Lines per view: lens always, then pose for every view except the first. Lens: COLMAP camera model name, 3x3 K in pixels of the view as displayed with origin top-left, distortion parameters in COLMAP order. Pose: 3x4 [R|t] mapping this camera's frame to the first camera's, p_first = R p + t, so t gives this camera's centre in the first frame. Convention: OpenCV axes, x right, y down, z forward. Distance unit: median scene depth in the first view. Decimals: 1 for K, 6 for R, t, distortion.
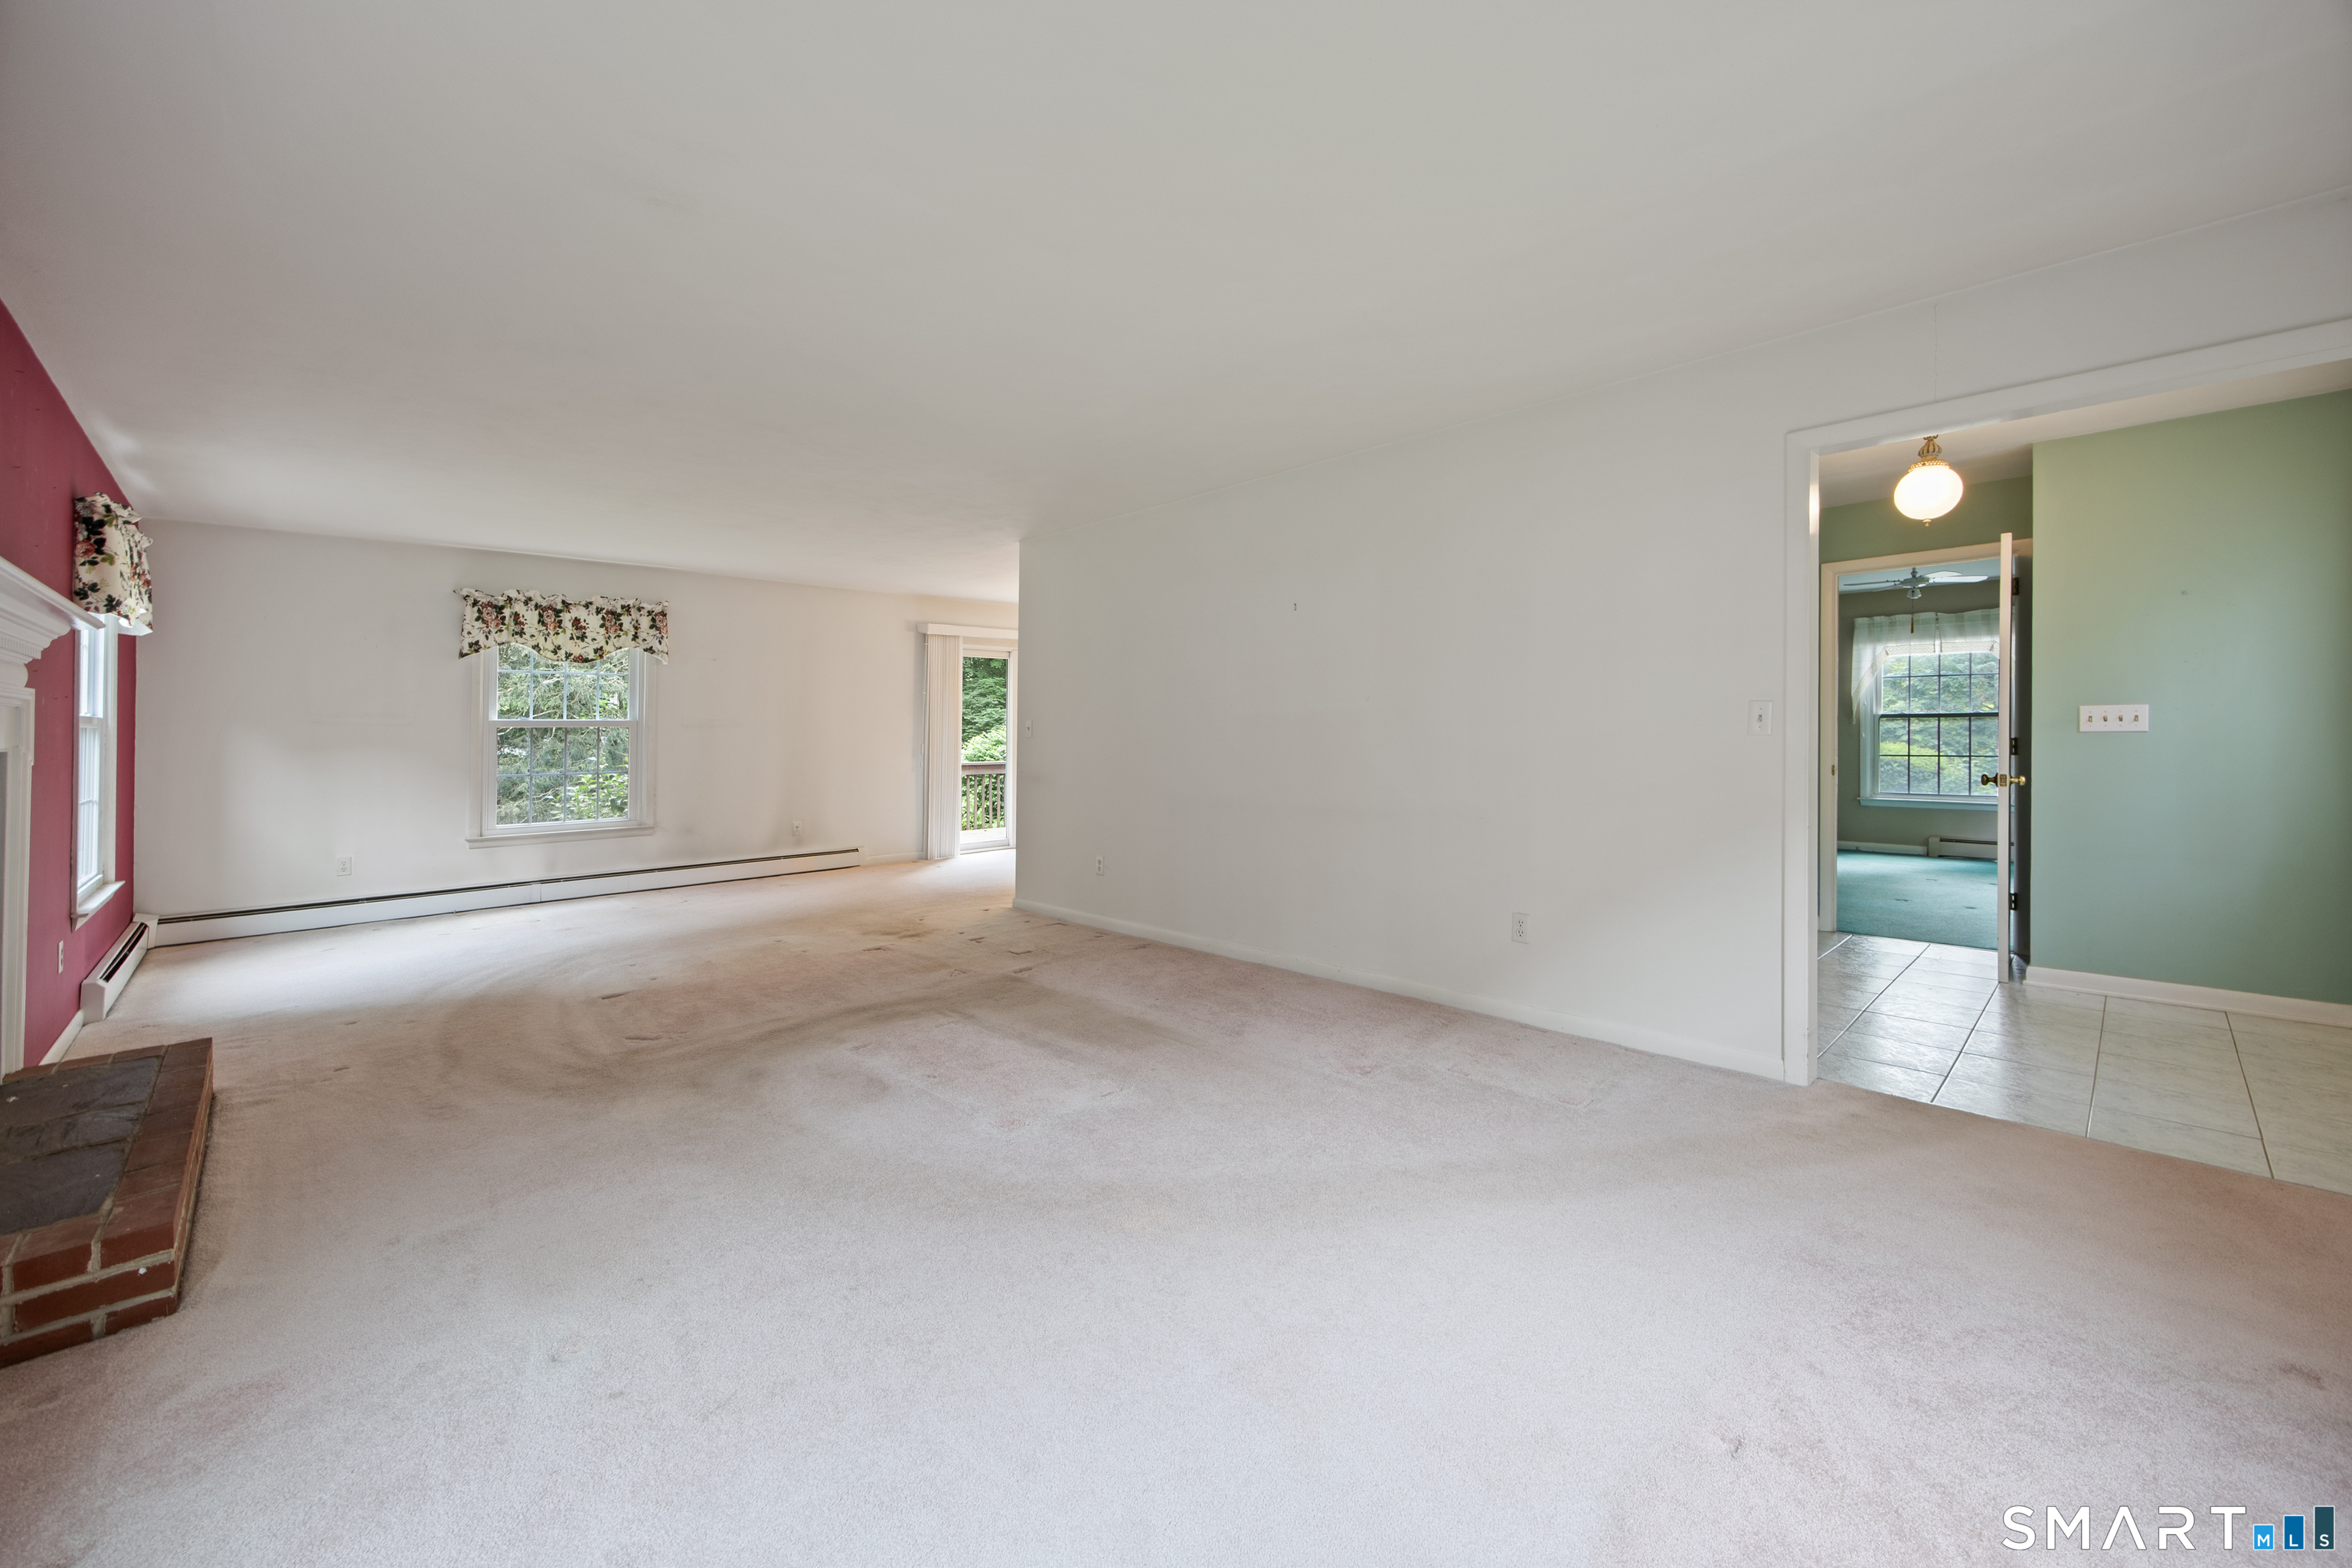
lens RADIAL K [[935.5, 0, 1170.2], [0, 935.5, 736.7], [0, 0, 1]] dist [-0.000943, -0.000338]
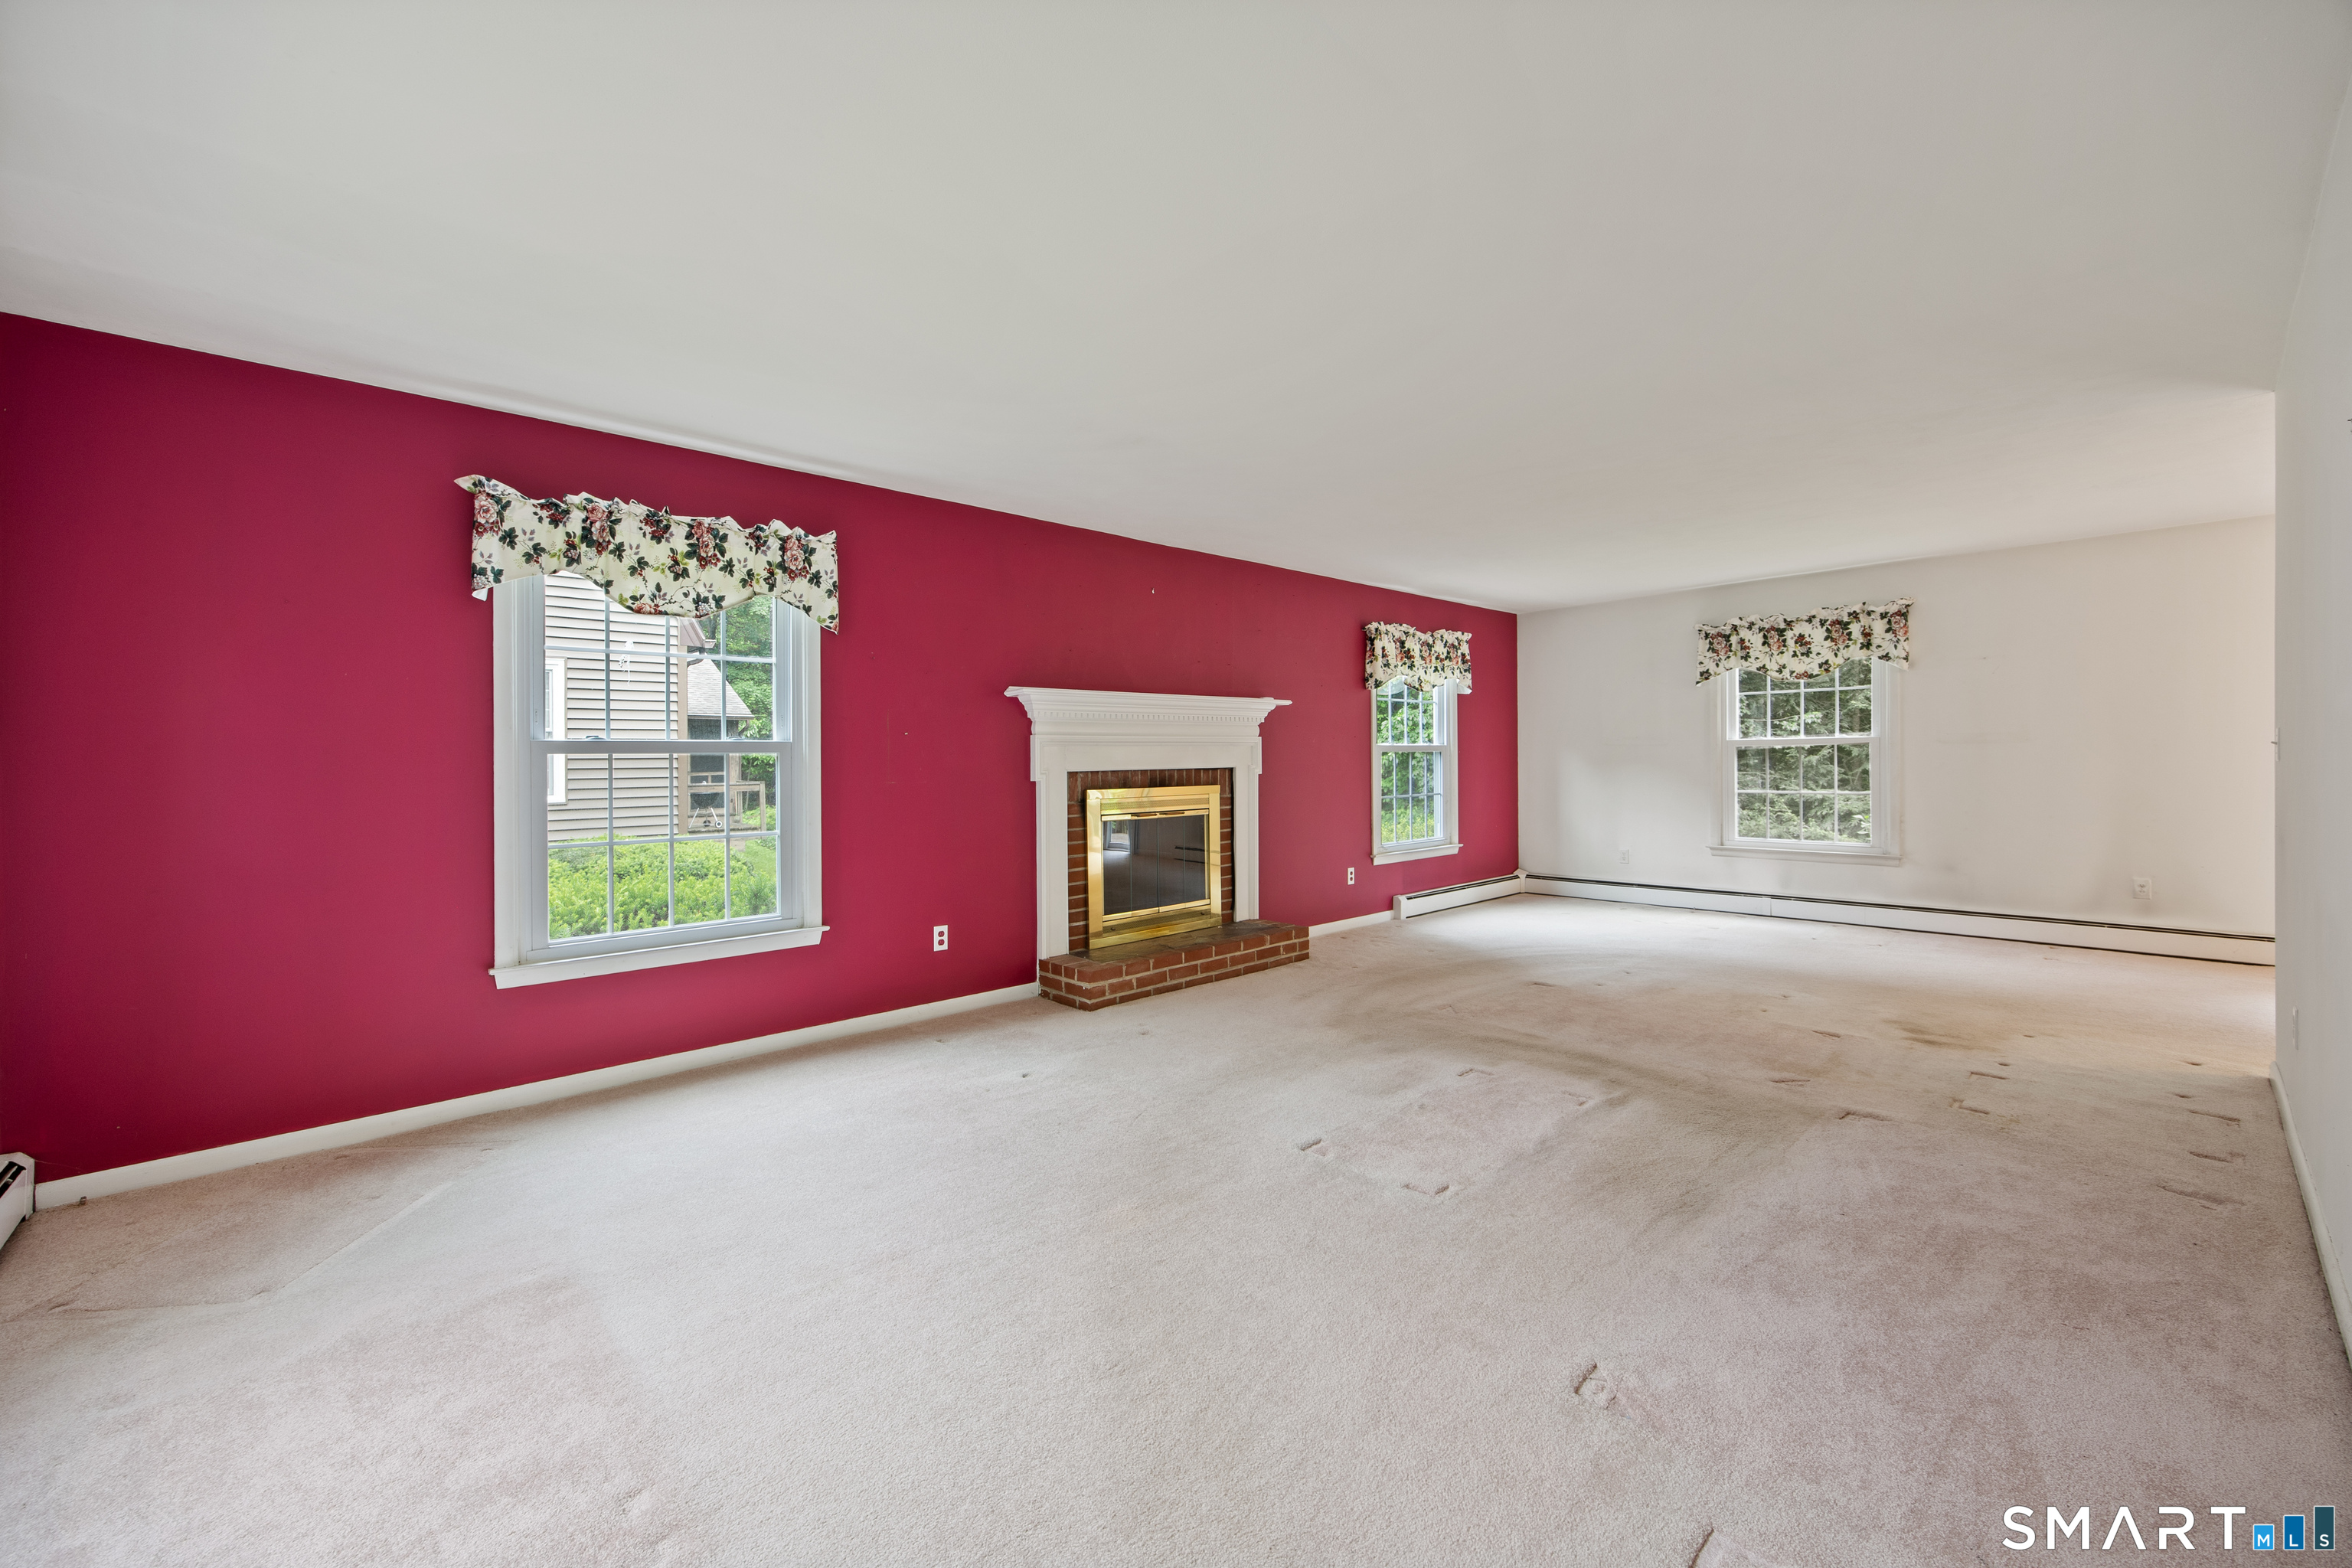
lens RADIAL K [[935.5, 0, 1178.3], [0, 935.5, 759.9], [0, 0, 1]] dist [-0.000943, -0.000338]
pose [[-0.022649, 0.010500, -0.999688, 0.367783], [0.007602, 0.999918, 0.010330, -0.010243], [0.999715, -0.007366, -0.022727, 0.373018]]
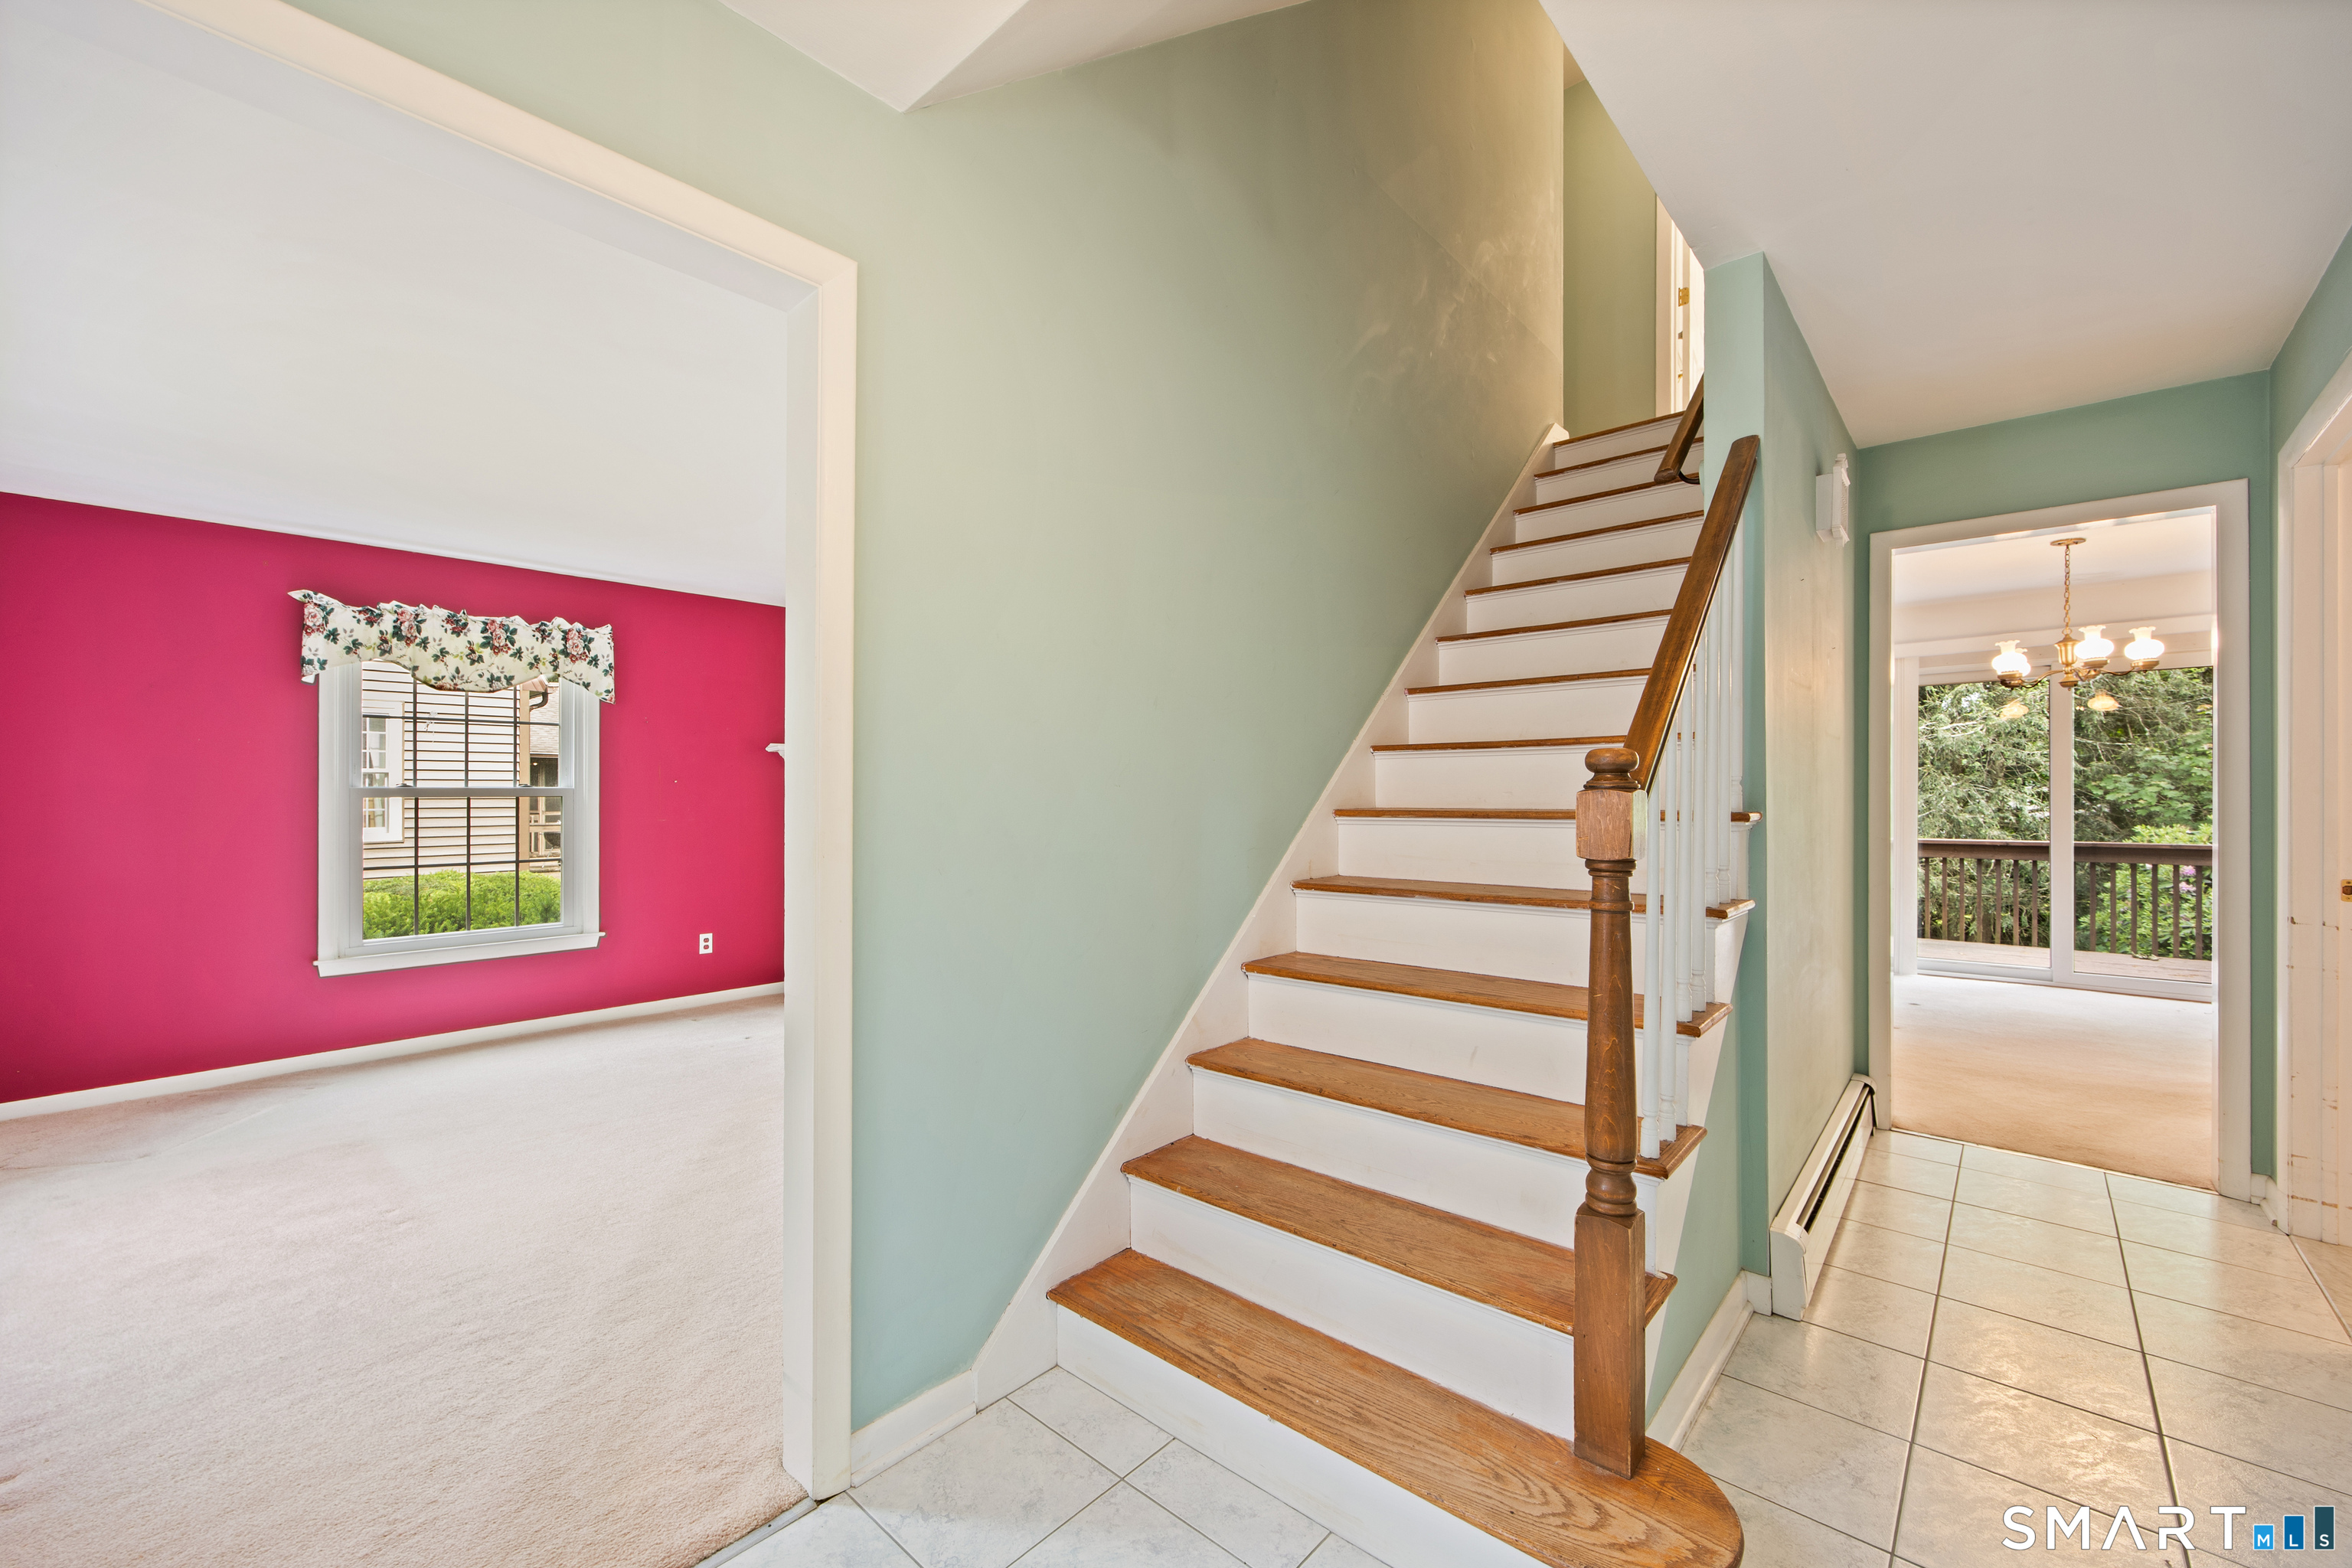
lens RADIAL K [[935.5, 0, 1174.7], [0, 935.5, 793.3], [0, 0, 1]] dist [-0.000943, -0.000338]
pose [[0.078361, 0.003972, -0.996917, 0.590953], [0.004722, 0.999979, 0.004355, -0.014581], [0.996914, -0.005049, 0.078340, 0.554303]]
